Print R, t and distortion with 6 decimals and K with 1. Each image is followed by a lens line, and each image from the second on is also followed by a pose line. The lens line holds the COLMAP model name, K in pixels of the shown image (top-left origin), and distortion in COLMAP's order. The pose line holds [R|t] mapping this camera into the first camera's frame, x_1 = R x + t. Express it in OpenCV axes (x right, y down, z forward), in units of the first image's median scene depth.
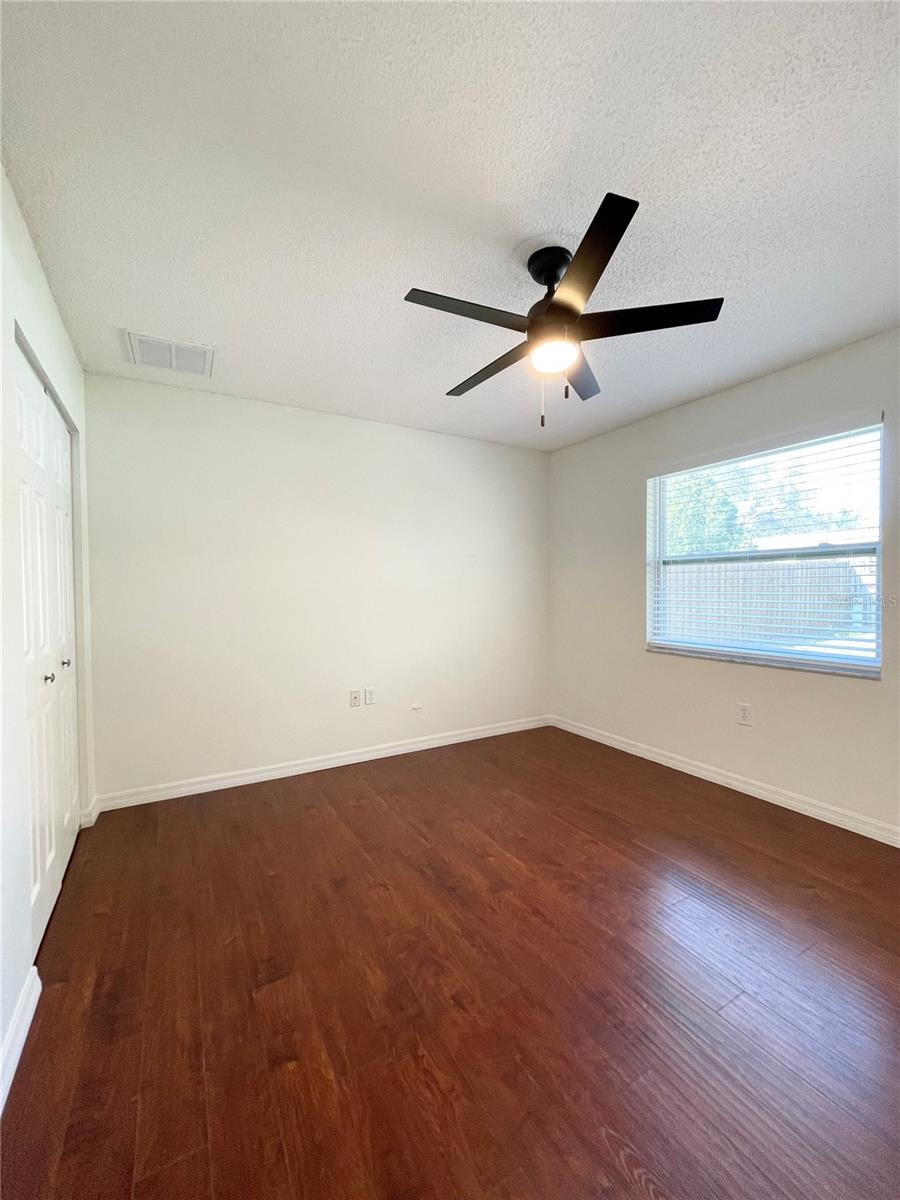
lens RADIAL K [[485.9, 0, 448.6], [0, 485.9, 592.9], [0, 0, 1]] dist [-0.000037, 0.000398]
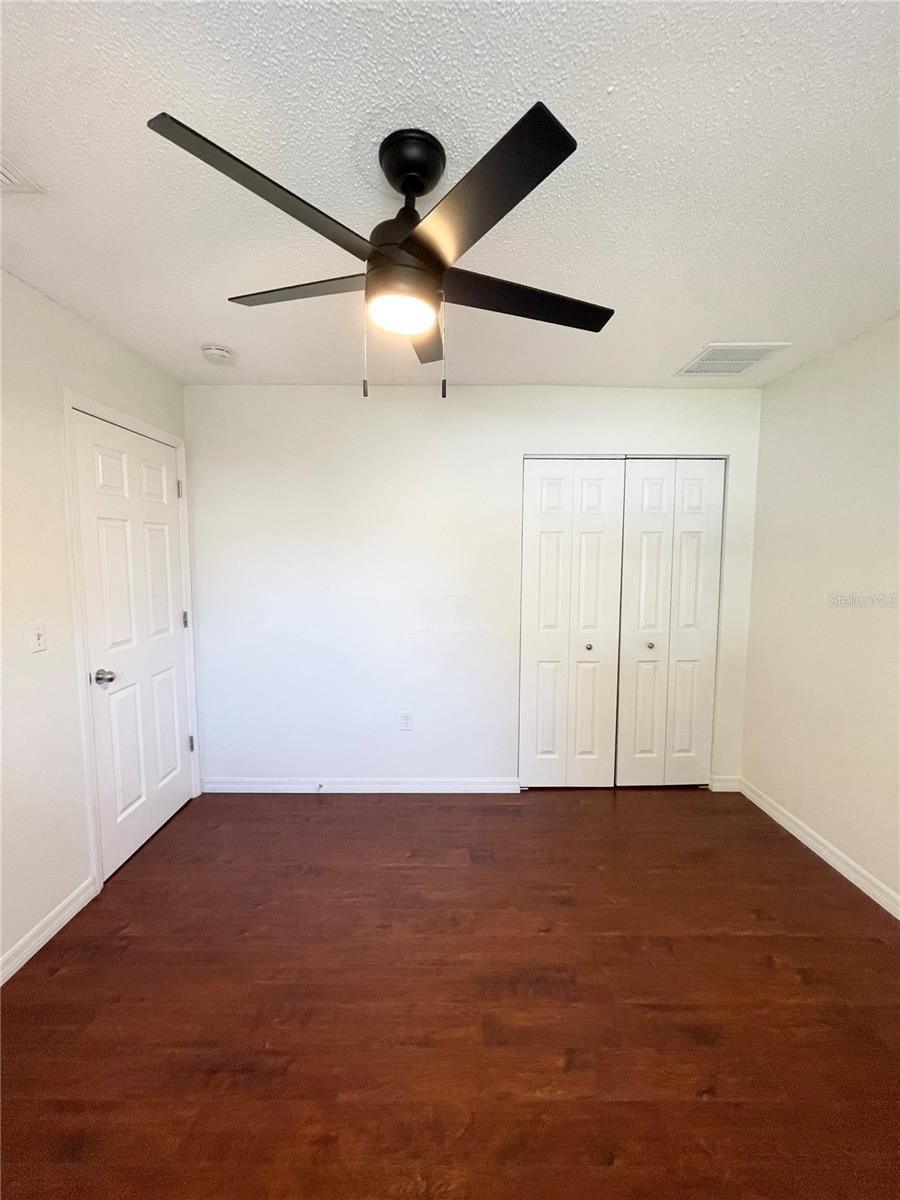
lens RADIAL K [[485.9, 0, 448.6], [0, 485.9, 594.3], [0, 0, 1]] dist [-0.000037, 0.000398]
pose [[-0.490528, 0.076975, -0.868019, 0.743177], [-0.006074, 0.995765, 0.091736, -0.134503], [0.871404, 0.050272, -0.487983, 1.286246]]
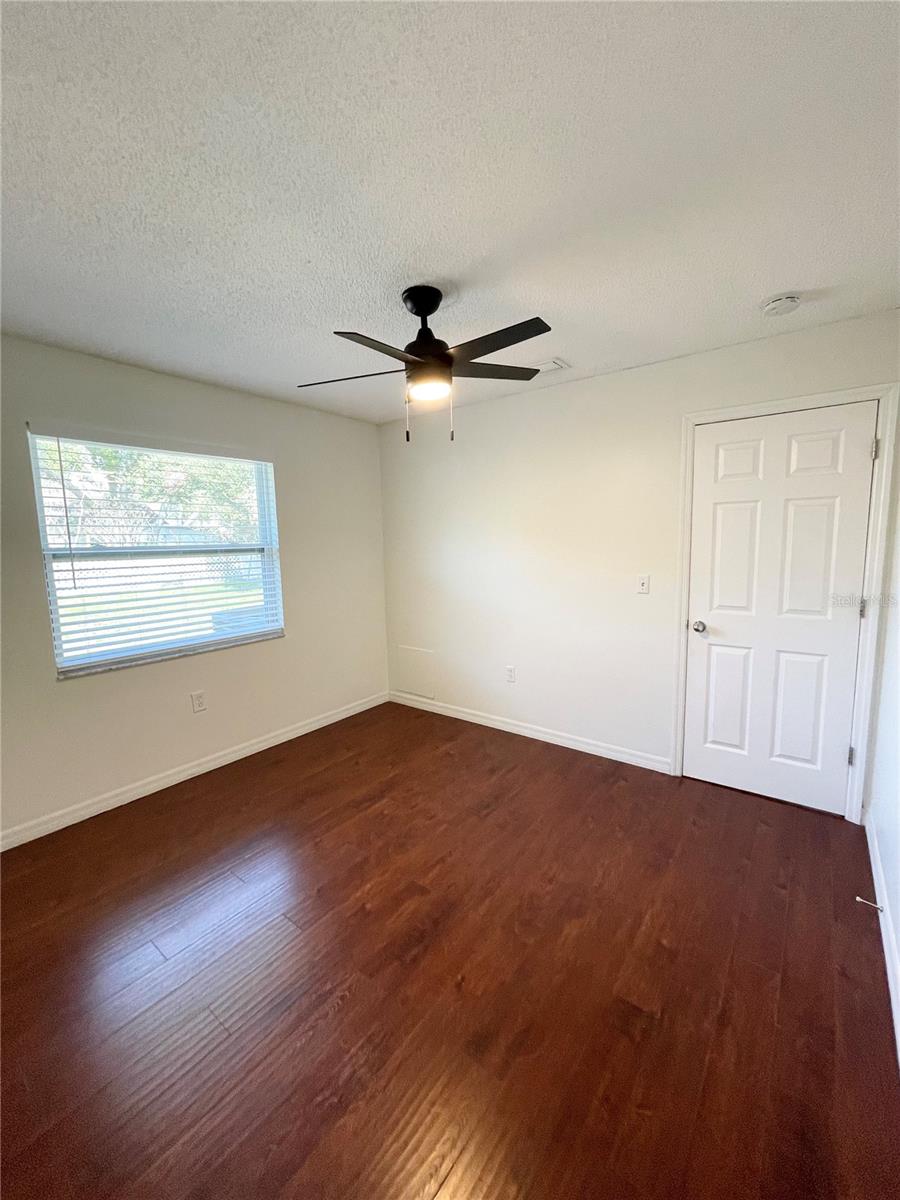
lens RADIAL K [[485.9, 0, 450.3], [0, 485.9, 600.8], [0, 0, 1]] dist [-0.000037, 0.000398]
pose [[-0.391187, -0.102305, 0.914607, -0.802290], [0.029669, 0.991884, 0.123639, -0.119291], [-0.919833, 0.075502, -0.384977, 1.296085]]
